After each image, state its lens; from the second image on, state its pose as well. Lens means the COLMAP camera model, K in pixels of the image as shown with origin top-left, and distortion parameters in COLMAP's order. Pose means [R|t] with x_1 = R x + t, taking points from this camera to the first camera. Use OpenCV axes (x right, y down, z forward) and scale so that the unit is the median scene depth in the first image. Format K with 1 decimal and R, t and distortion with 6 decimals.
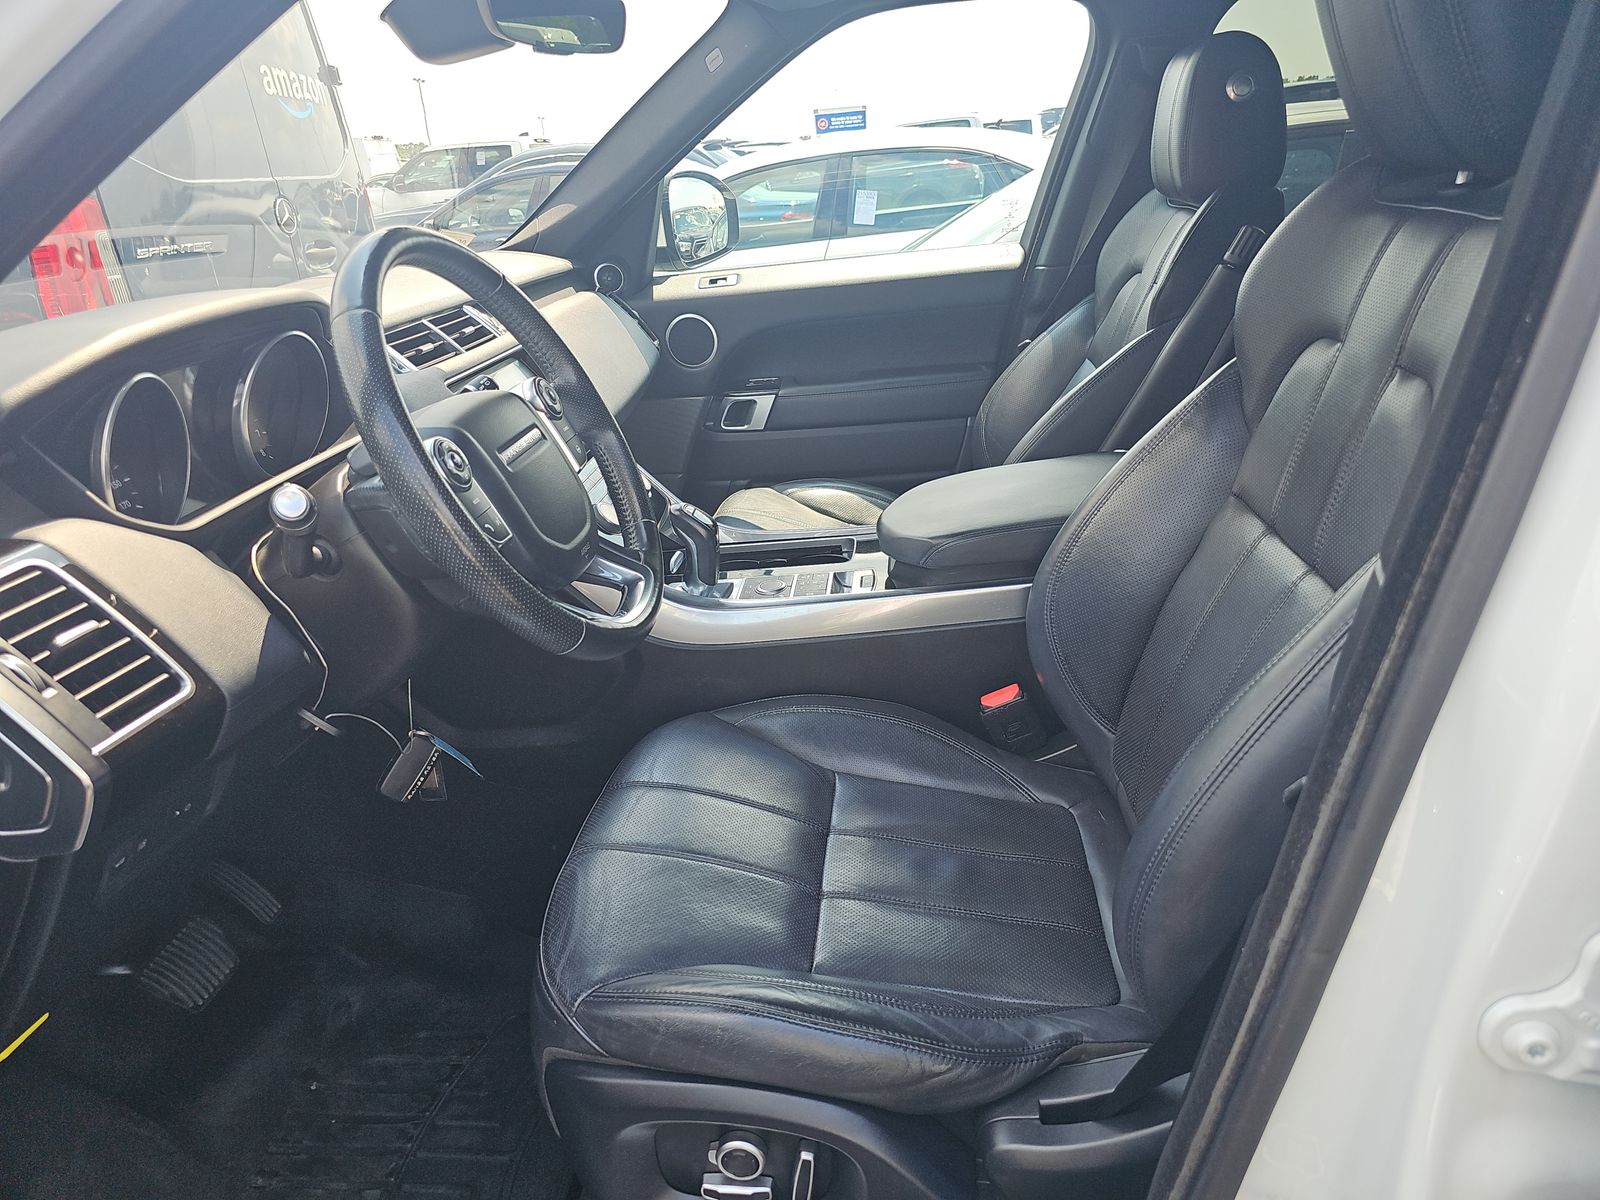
lens RADIAL K [[1072.1, 0, 805.1], [0, 1072.1, 590.3], [0, 0, 1]] dist [0.042267, -0.043843]
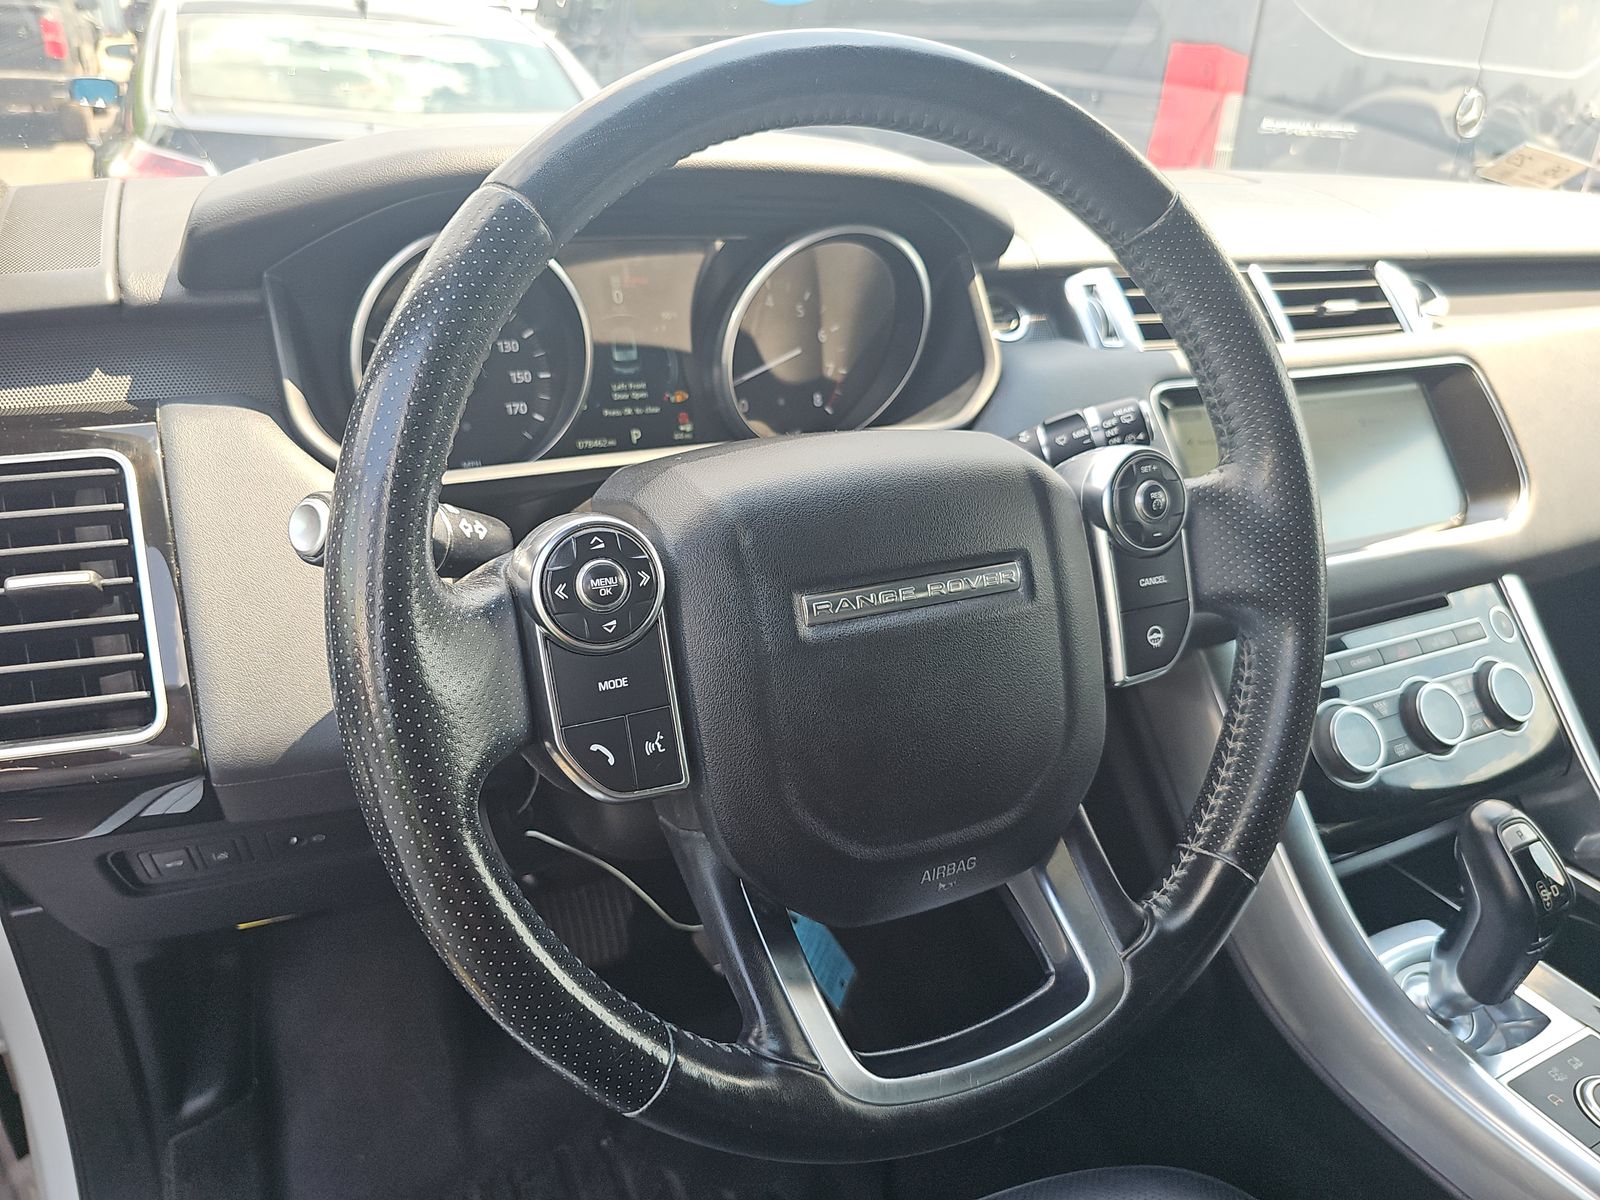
lens RADIAL K [[1076.3, 0, 800.0], [0, 1076.3, 600.0], [0, 0, 1]] dist [0.034064, -0.045598]
pose [[0.520646, 0.457255, -0.721003, 0.005154], [-0.401741, 0.876366, 0.265682, -0.154223], [0.753347, 0.151330, 0.639974, 0.491908]]
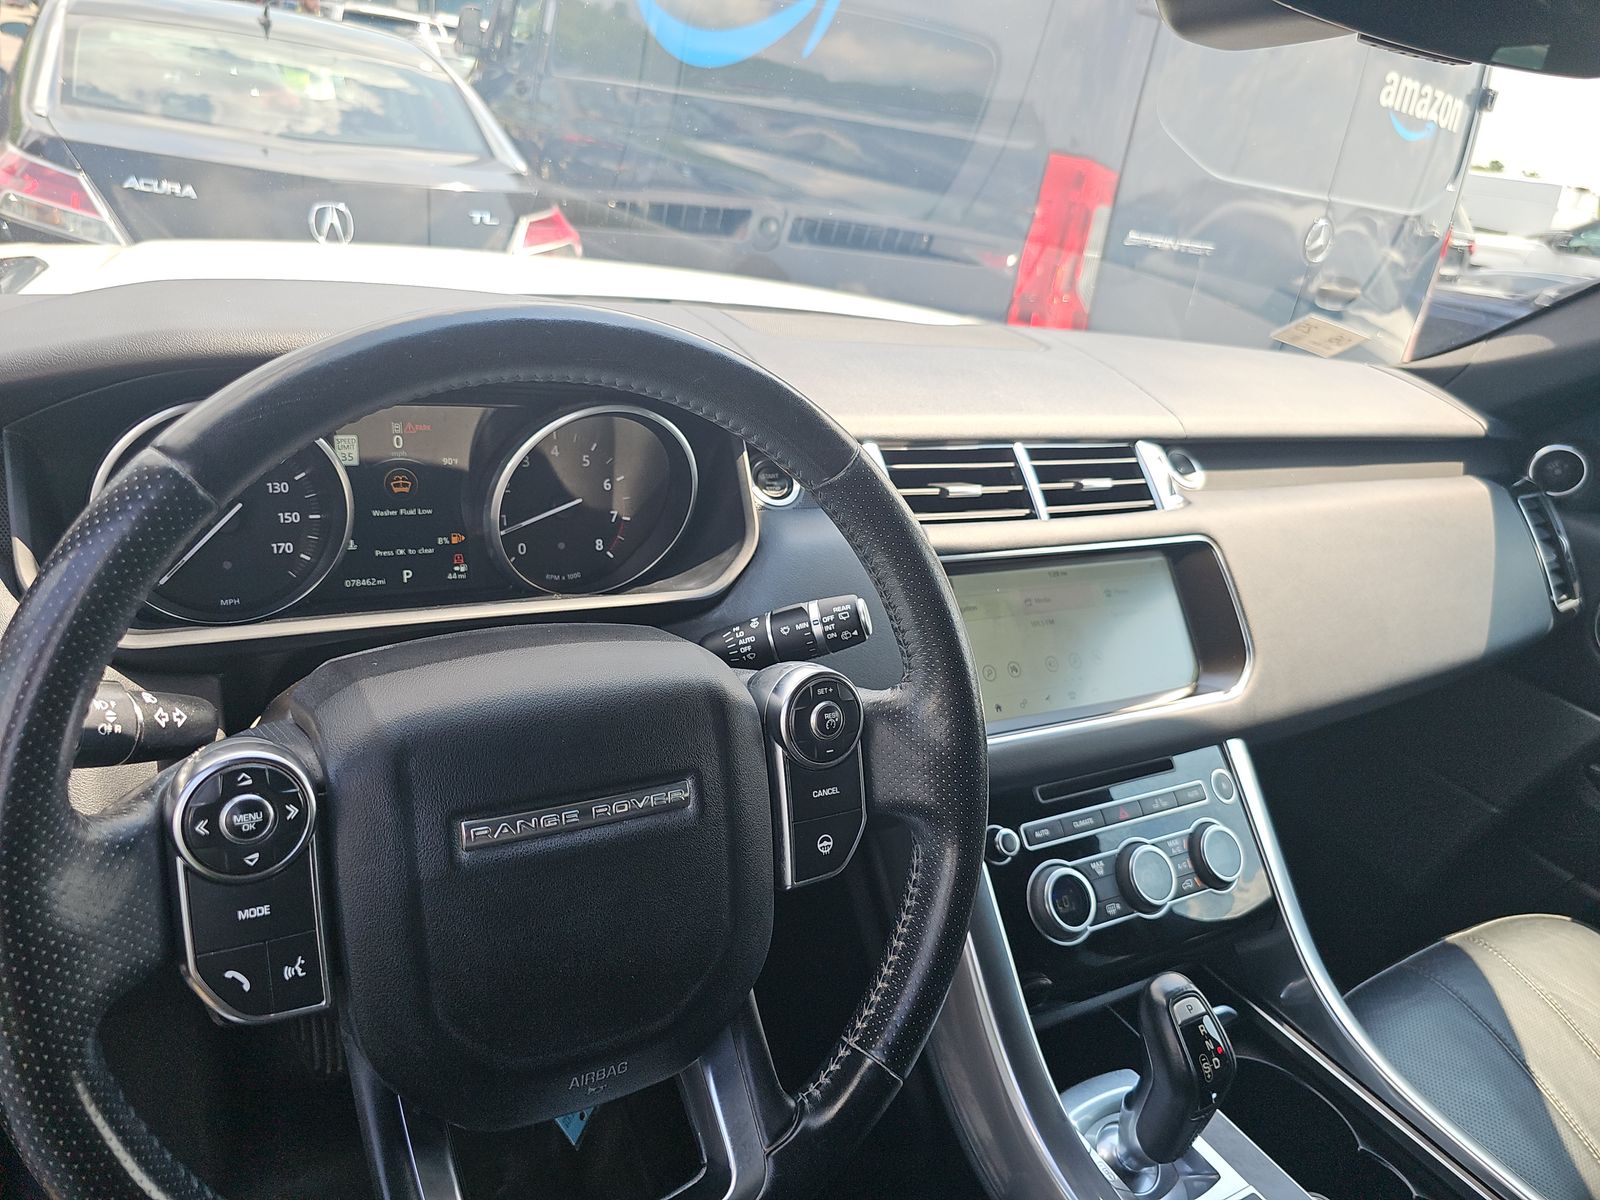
lens RADIAL K [[1072.1, 0, 805.1], [0, 1072.1, 590.3], [0, 0, 1]] dist [0.042267, -0.043843]
pose [[0.556942, 0.464820, -0.688301, 0.032405], [-0.473256, 0.858635, 0.196912, -0.242126], [0.682528, 0.216073, 0.698189, 0.514851]]
